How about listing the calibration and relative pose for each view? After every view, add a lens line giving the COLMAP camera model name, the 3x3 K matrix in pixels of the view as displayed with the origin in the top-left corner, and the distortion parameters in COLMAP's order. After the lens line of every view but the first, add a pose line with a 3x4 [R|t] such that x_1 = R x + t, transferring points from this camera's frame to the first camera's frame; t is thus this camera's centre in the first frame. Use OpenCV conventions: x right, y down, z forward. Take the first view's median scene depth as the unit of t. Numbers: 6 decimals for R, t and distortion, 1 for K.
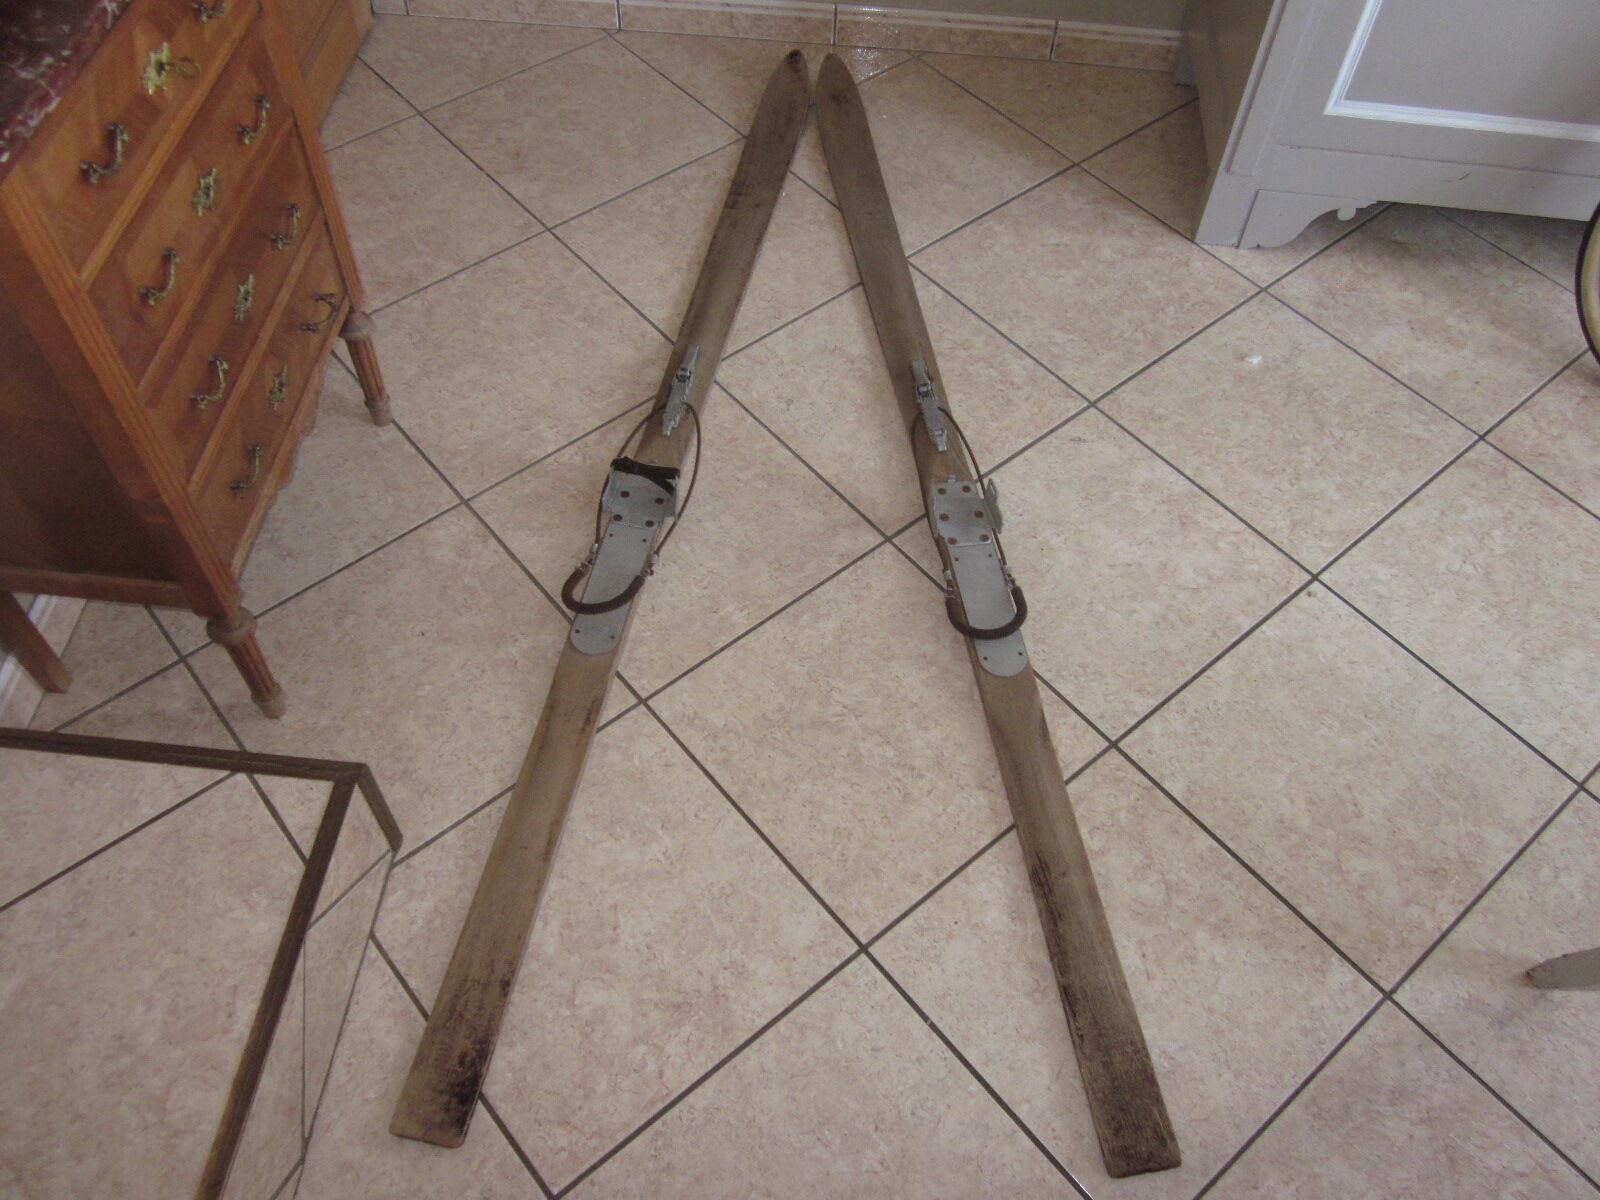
lens RADIAL K [[1321.5, 0, 800.0], [0, 1321.5, 600.0], [0, 0, 1]] dist [-0.043109, 0.011385]
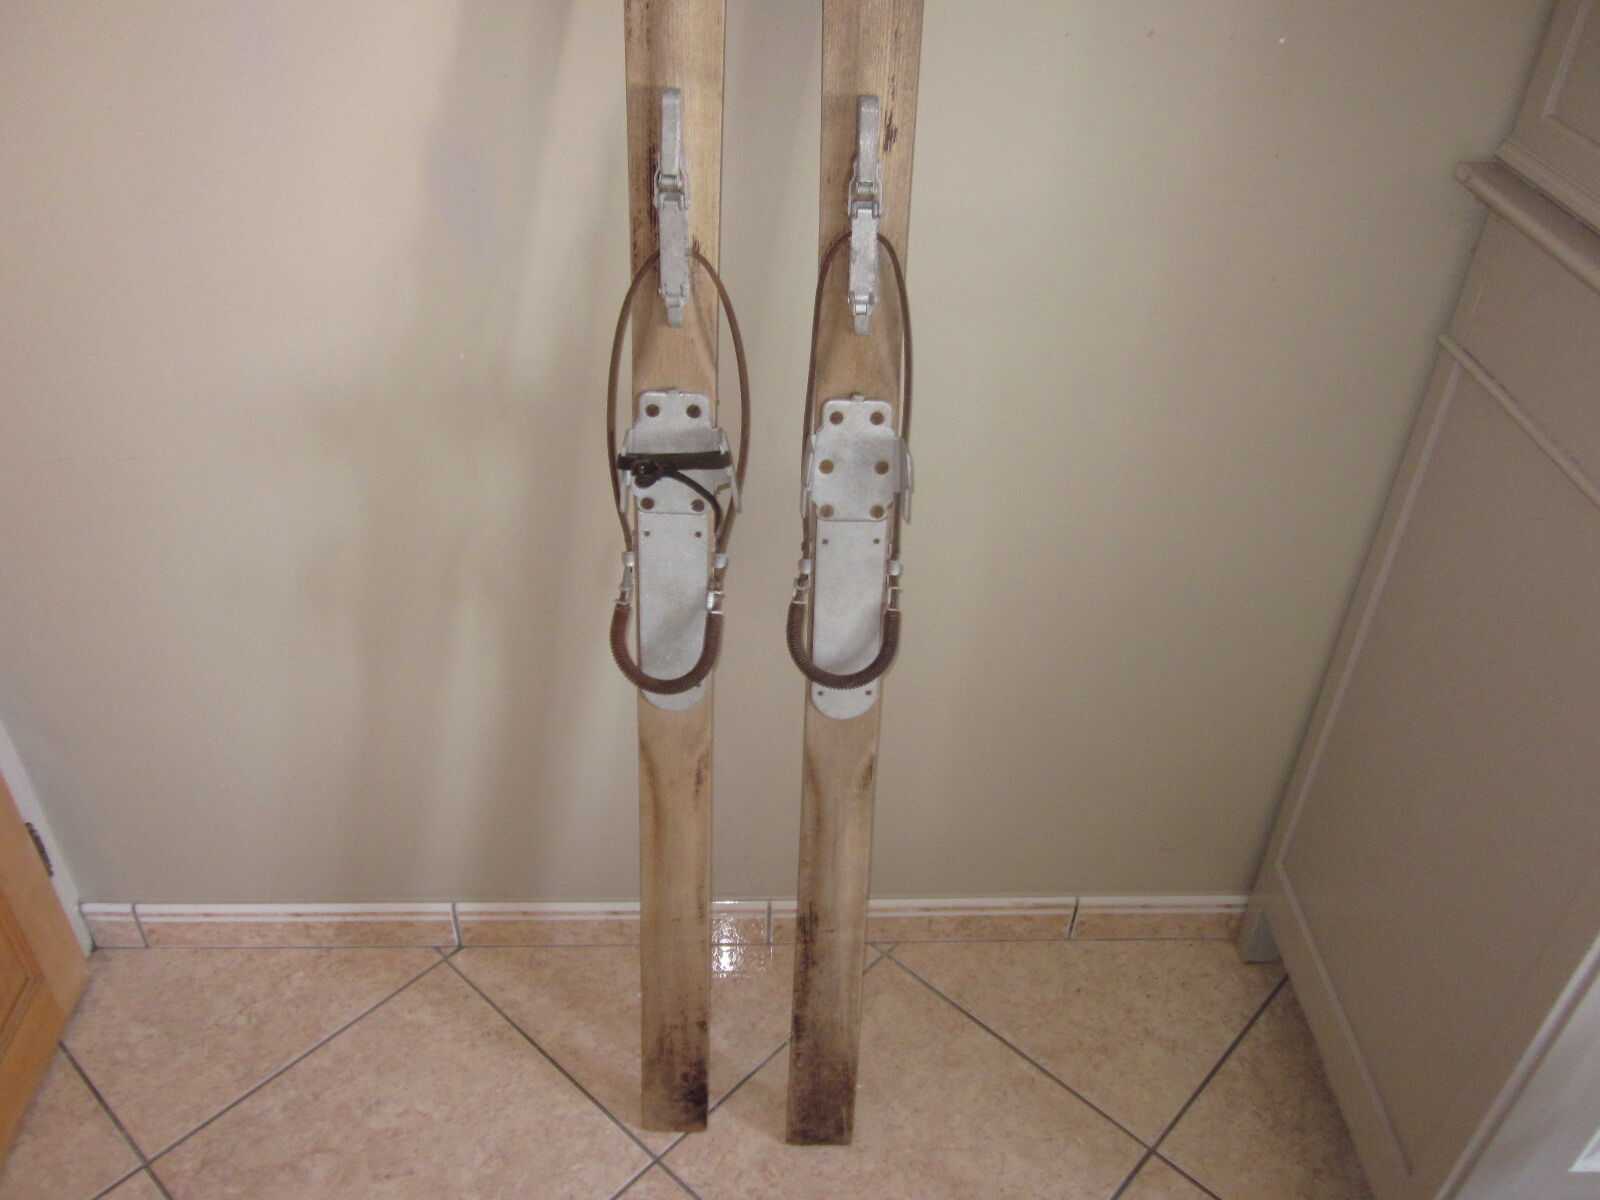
lens RADIAL K [[1321.5, 0, 800.0], [0, 1321.5, 600.0], [0, 0, 1]] dist [-0.043109, 0.011385]
pose [[0.992173, -0.070873, 0.102812, -0.017415], [0.098251, 0.951225, -0.292435, -0.399609], [-0.077071, 0.300247, 0.950743, 0.273543]]
